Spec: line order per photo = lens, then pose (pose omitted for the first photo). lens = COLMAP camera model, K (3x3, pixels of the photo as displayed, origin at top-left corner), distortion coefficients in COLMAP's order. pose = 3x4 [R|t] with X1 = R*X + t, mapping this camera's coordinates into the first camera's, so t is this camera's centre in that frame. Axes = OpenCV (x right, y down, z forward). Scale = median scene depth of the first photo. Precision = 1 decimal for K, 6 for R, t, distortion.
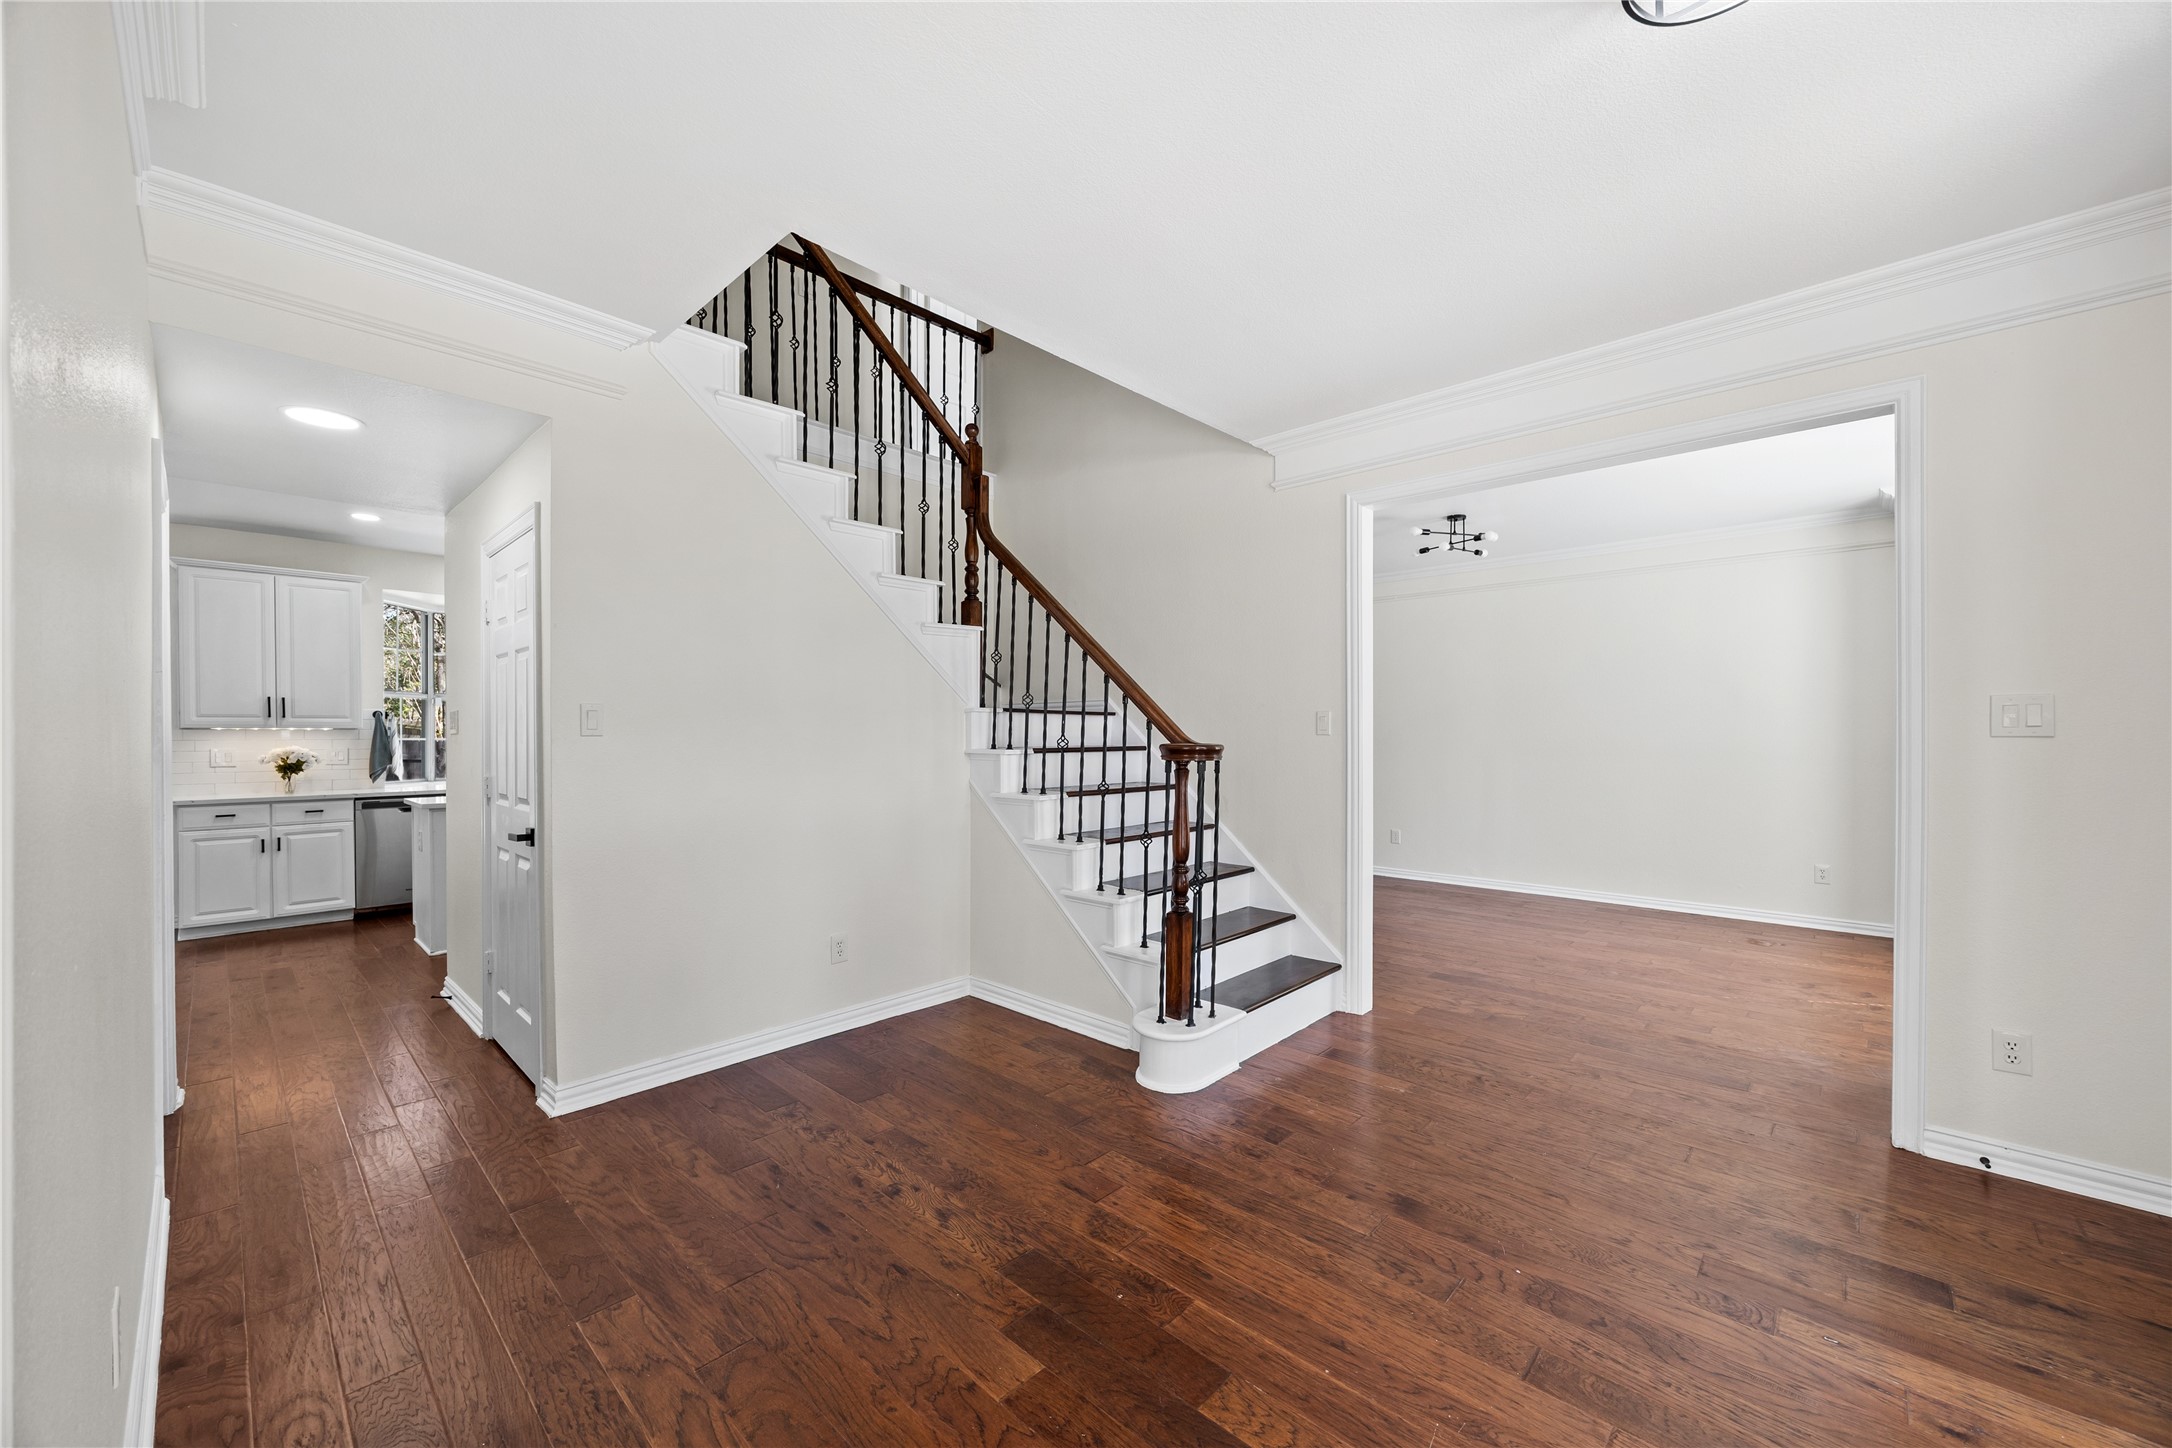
lens RADIAL K [[839.7, 0, 1086.7], [0, 839.7, 735.5], [0, 0, 1]] dist [-0.007988, 0.000475]
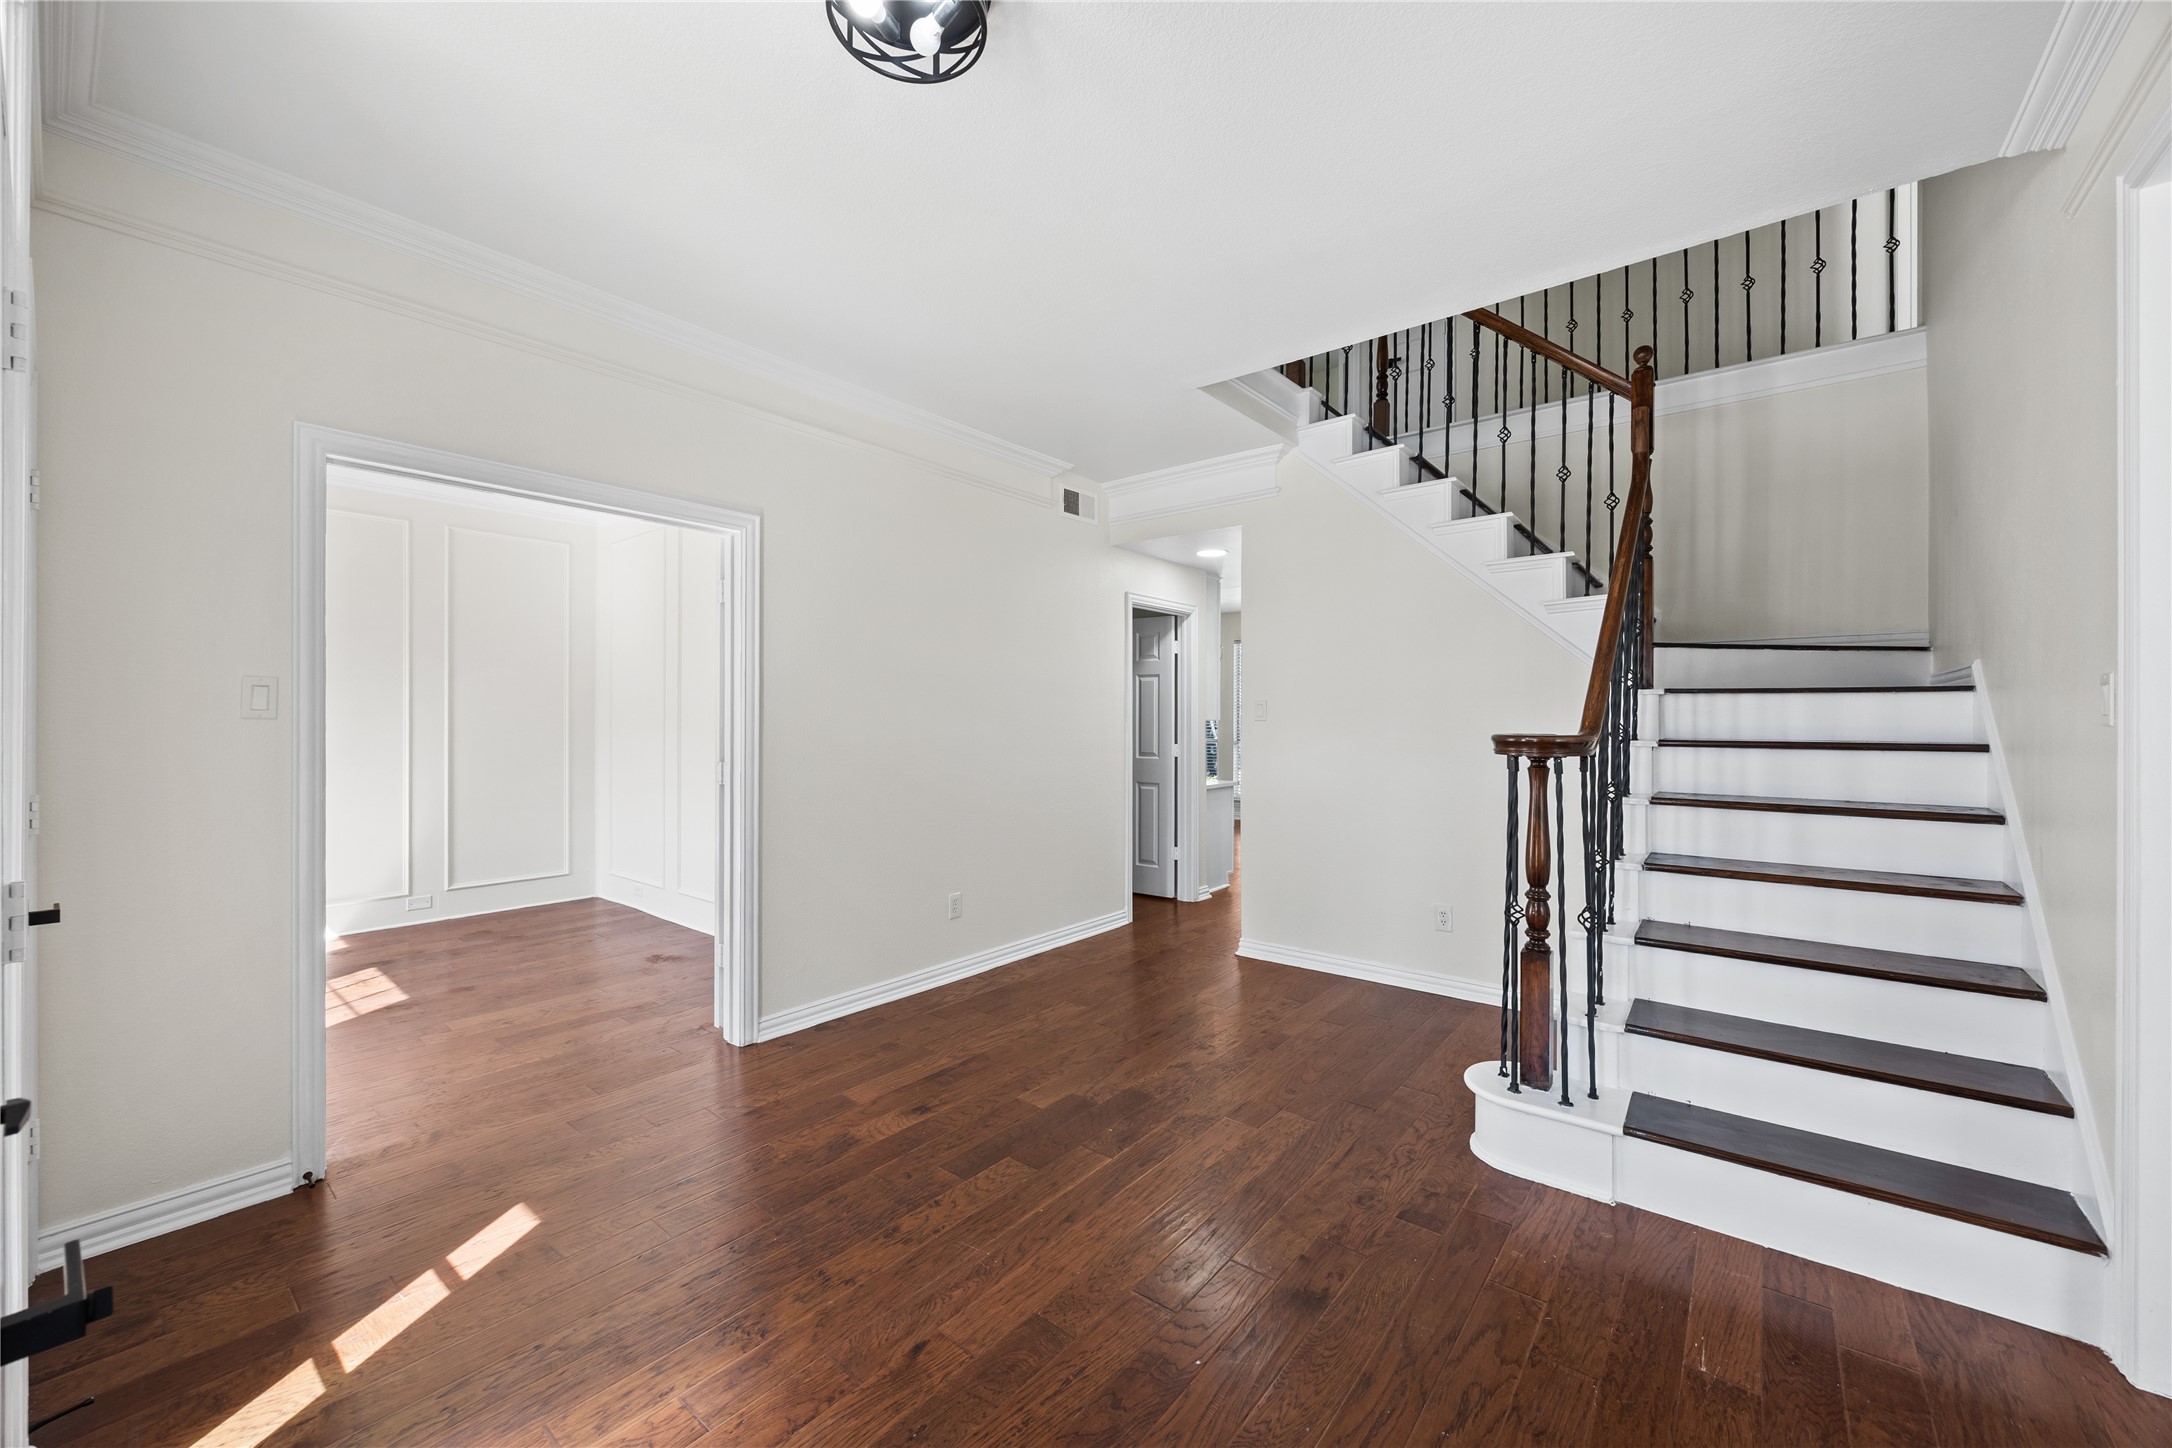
lens RADIAL K [[839.7, 0, 1083.9], [0, 839.7, 729.9], [0, 0, 1]] dist [-0.007988, 0.000475]
pose [[0.058079, 0.012965, -0.998228, 0.842857], [-0.005178, 0.999906, 0.012685, -0.000947], [0.998299, 0.004432, 0.058141, 0.526125]]
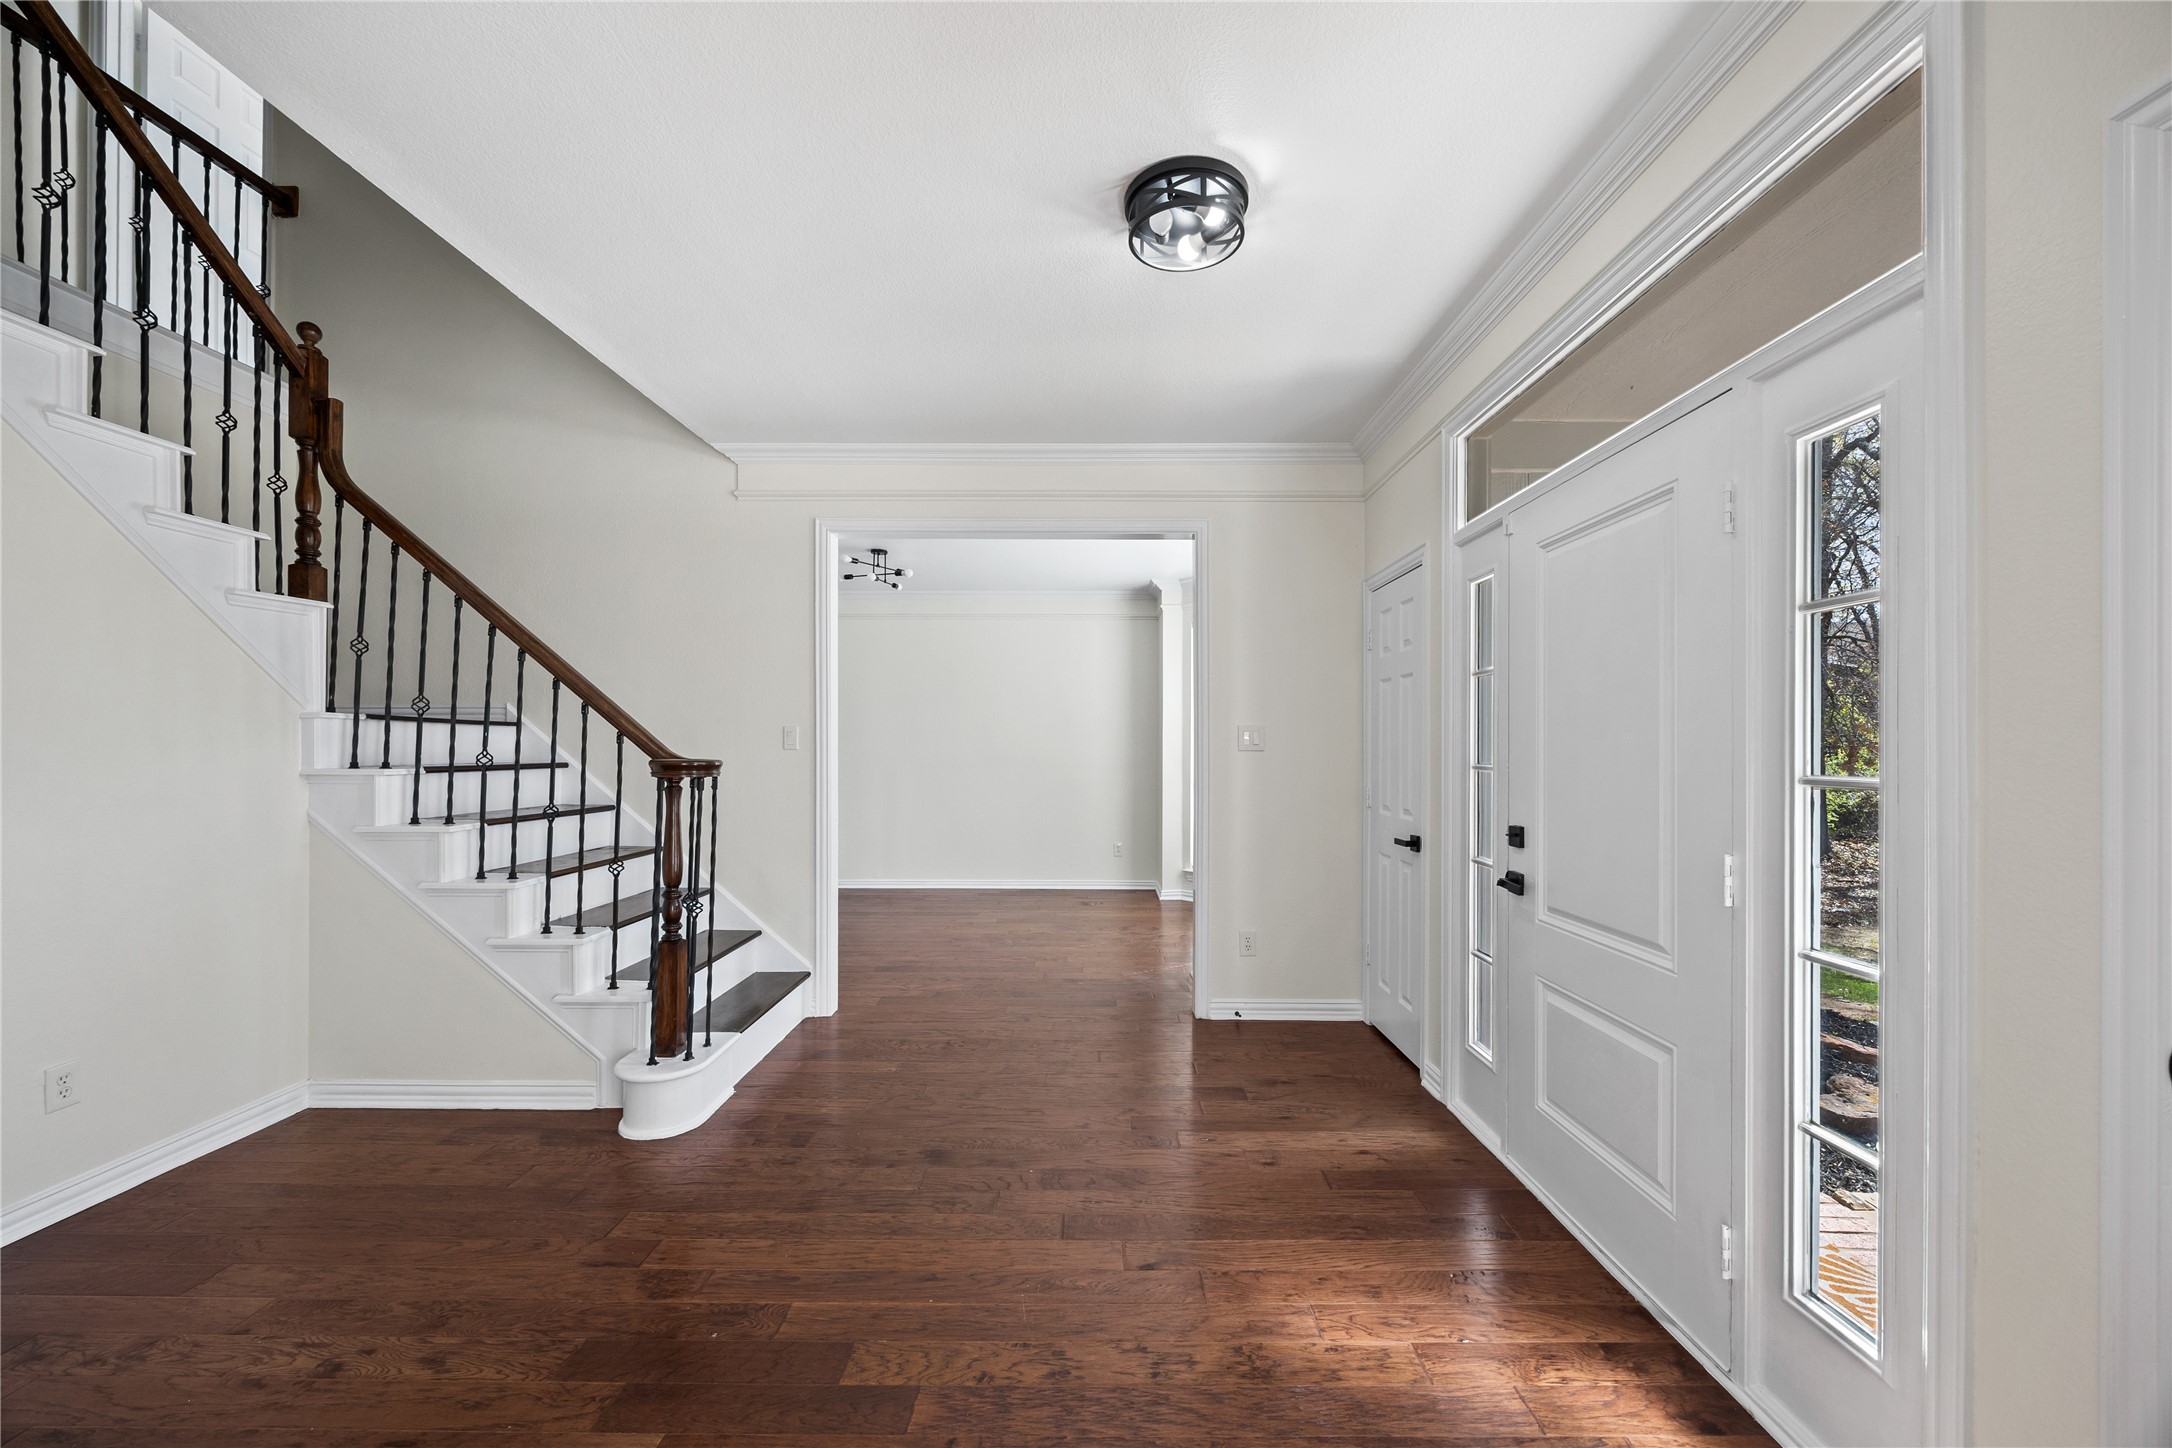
lens RADIAL K [[839.7, 0, 1114.7], [0, 839.7, 743.8], [0, 0, 1]] dist [-0.007988, 0.000475]
pose [[0.718728, 0.004376, 0.695278, -0.179556], [0.000624, 0.999976, -0.006939, -0.000371], [-0.695291, 0.005421, 0.718708, -0.006328]]
